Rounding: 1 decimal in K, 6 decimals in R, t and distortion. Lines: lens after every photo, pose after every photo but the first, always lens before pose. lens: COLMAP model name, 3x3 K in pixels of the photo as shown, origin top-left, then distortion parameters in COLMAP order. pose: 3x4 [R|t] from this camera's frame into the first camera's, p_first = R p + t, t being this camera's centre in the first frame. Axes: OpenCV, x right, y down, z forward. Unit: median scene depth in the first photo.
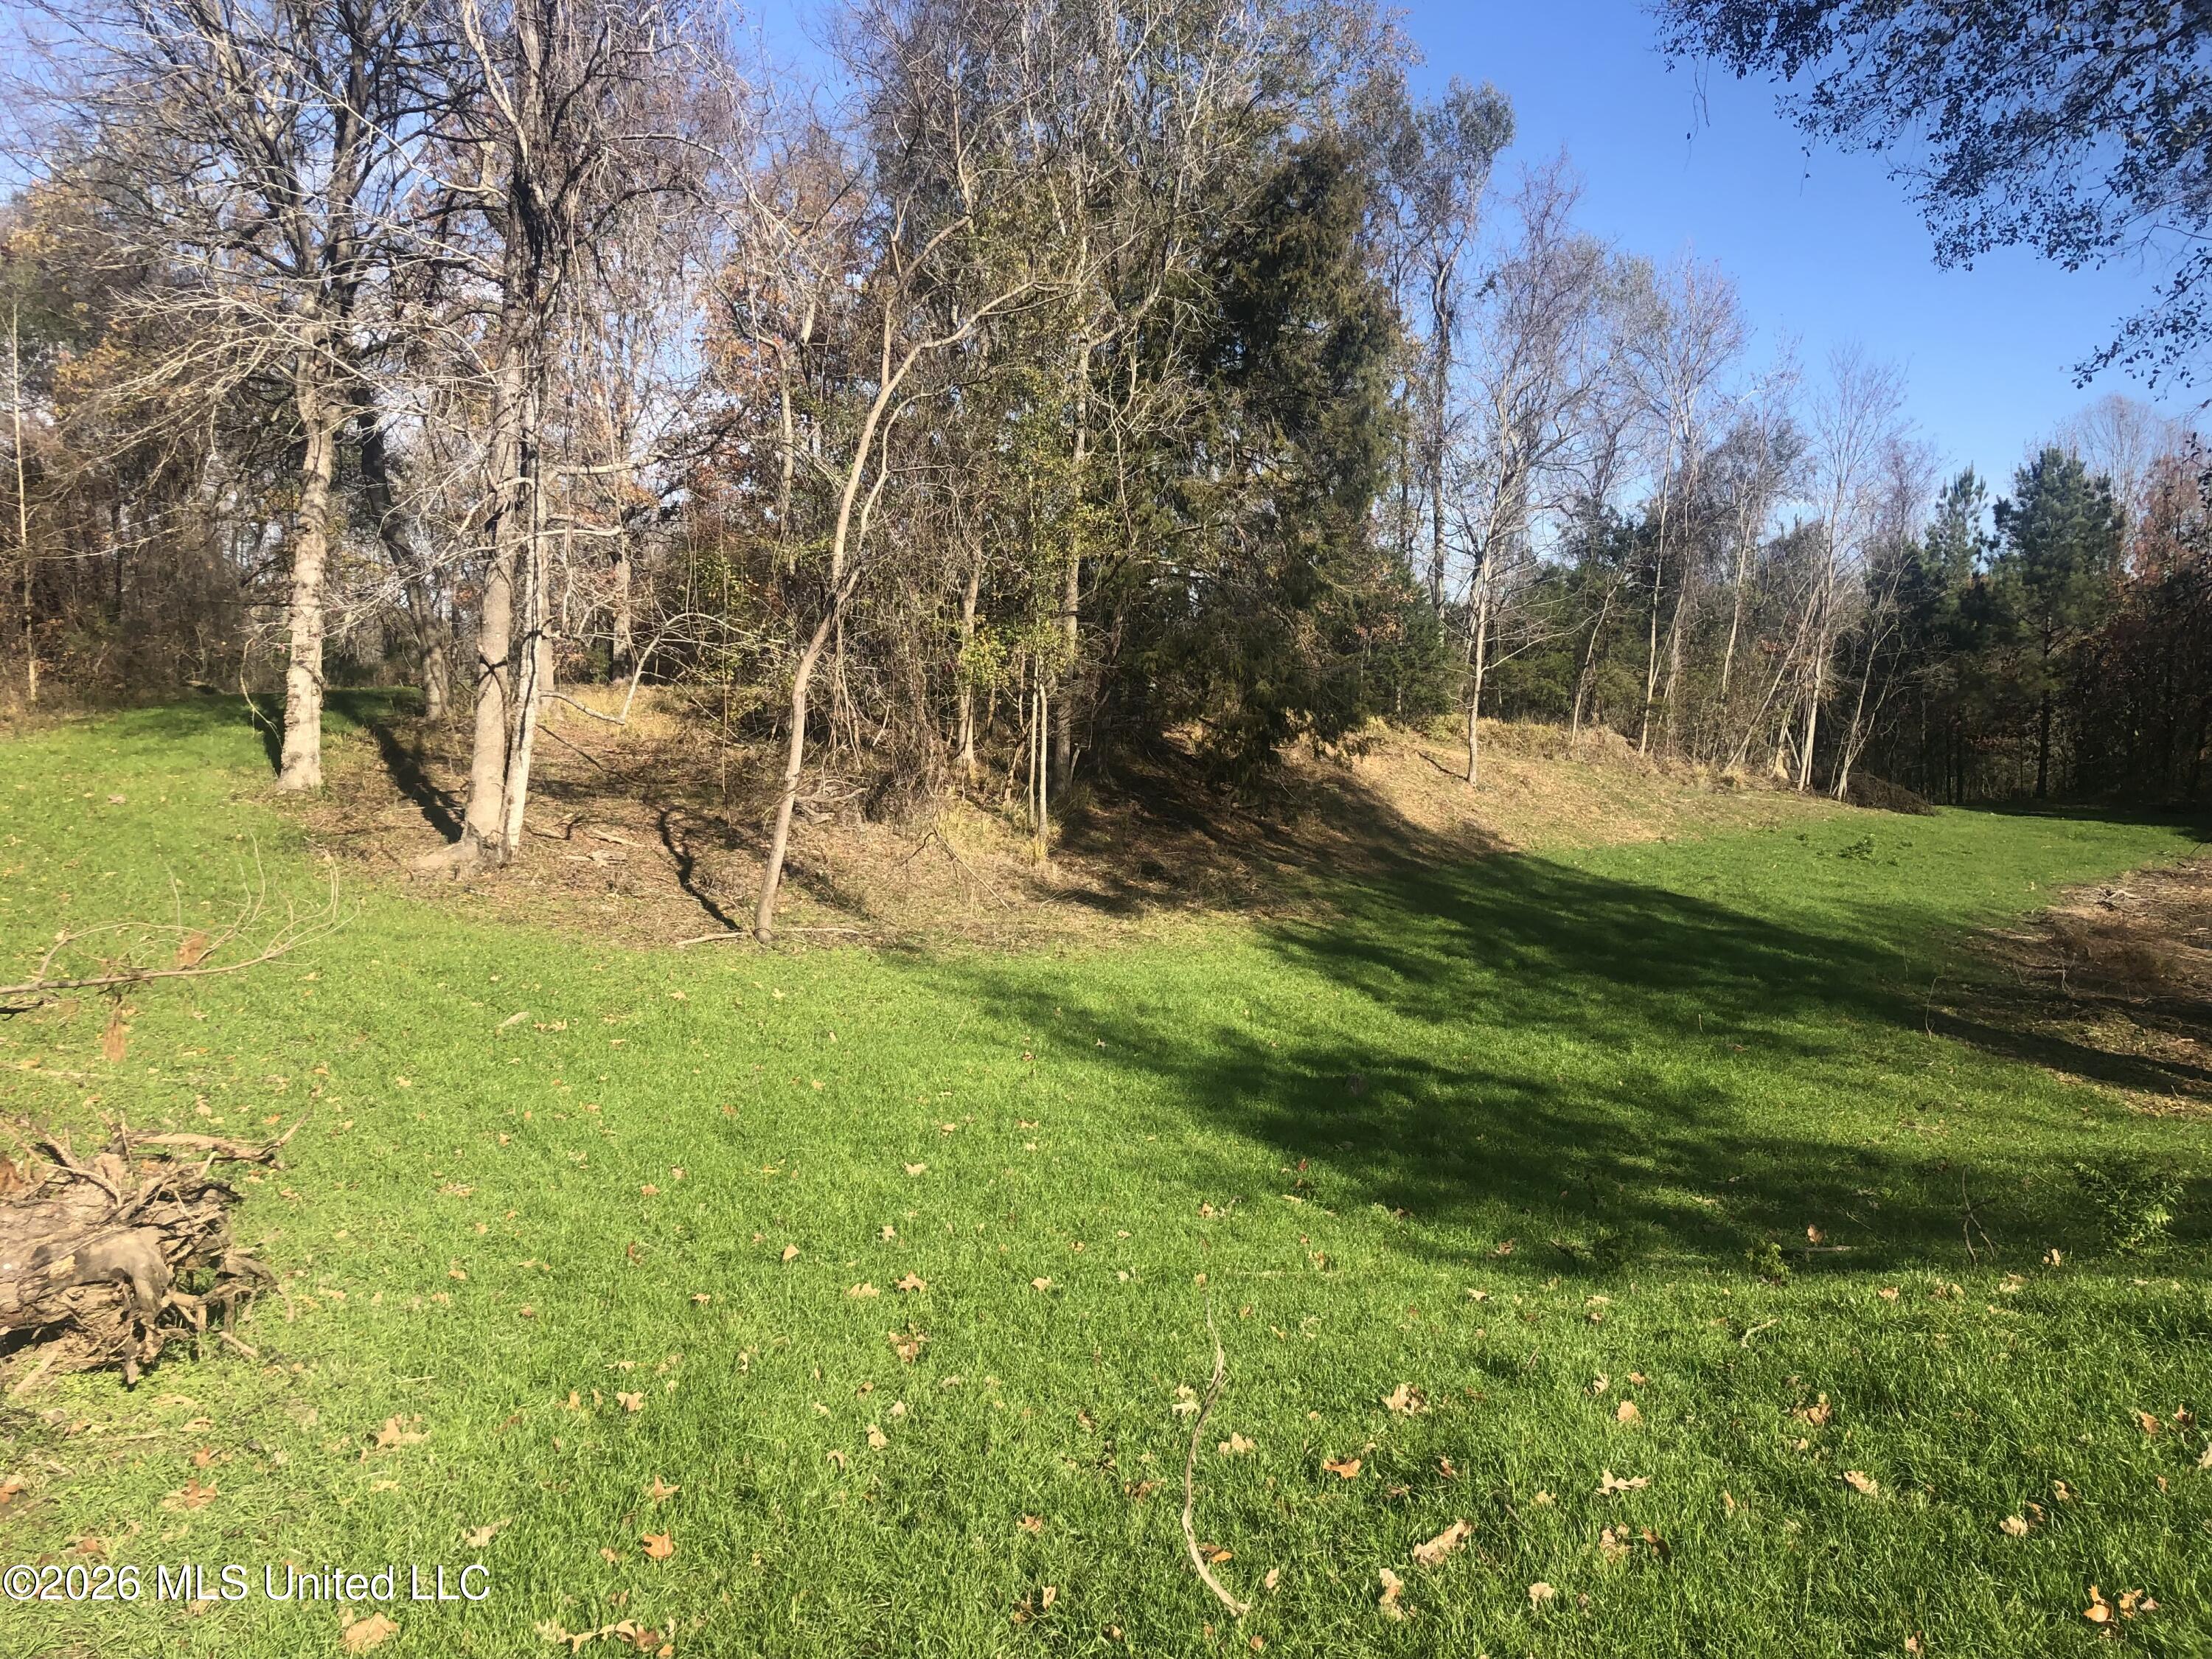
lens RADIAL K [[1835.1, 0, 1107.2], [0, 1835.1, 833.1], [0, 0, 1]] dist [0.052250, -0.069358]
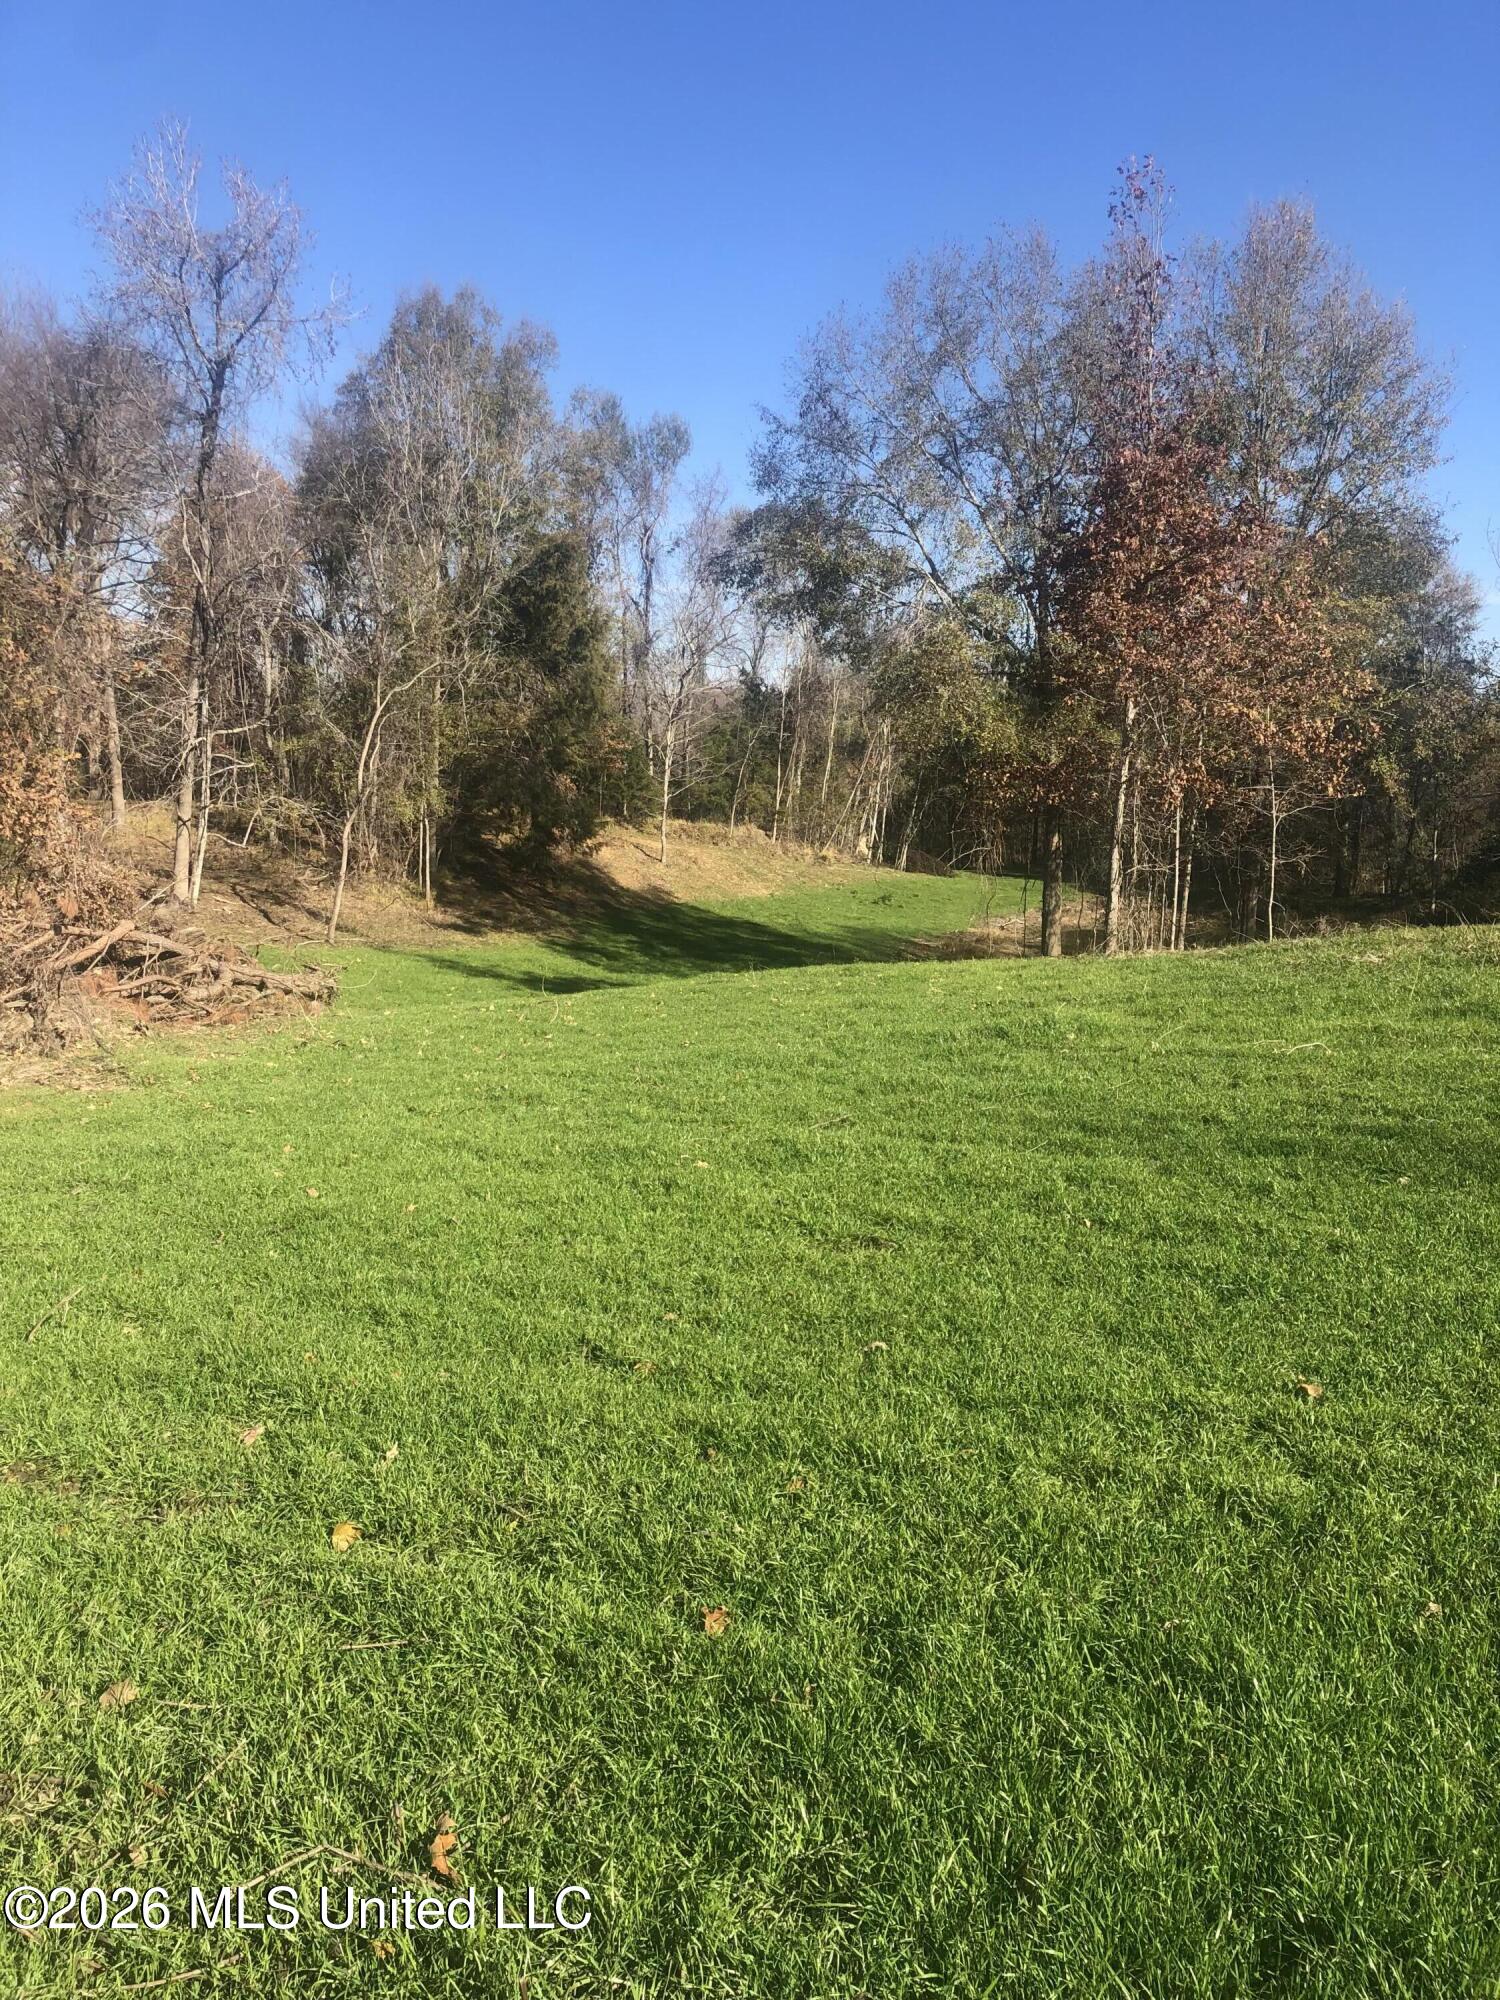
lens RADIAL K [[1659.3, 0, 751.0], [0, 1659.3, 1000.7], [0, 0, 1]] dist [0.052250, -0.069358]
pose [[0.977622, -0.023885, 0.209011, -0.035676], [0.009502, 0.997533, 0.069550, -0.004193], [-0.210156, -0.066007, 0.975437, -0.396694]]
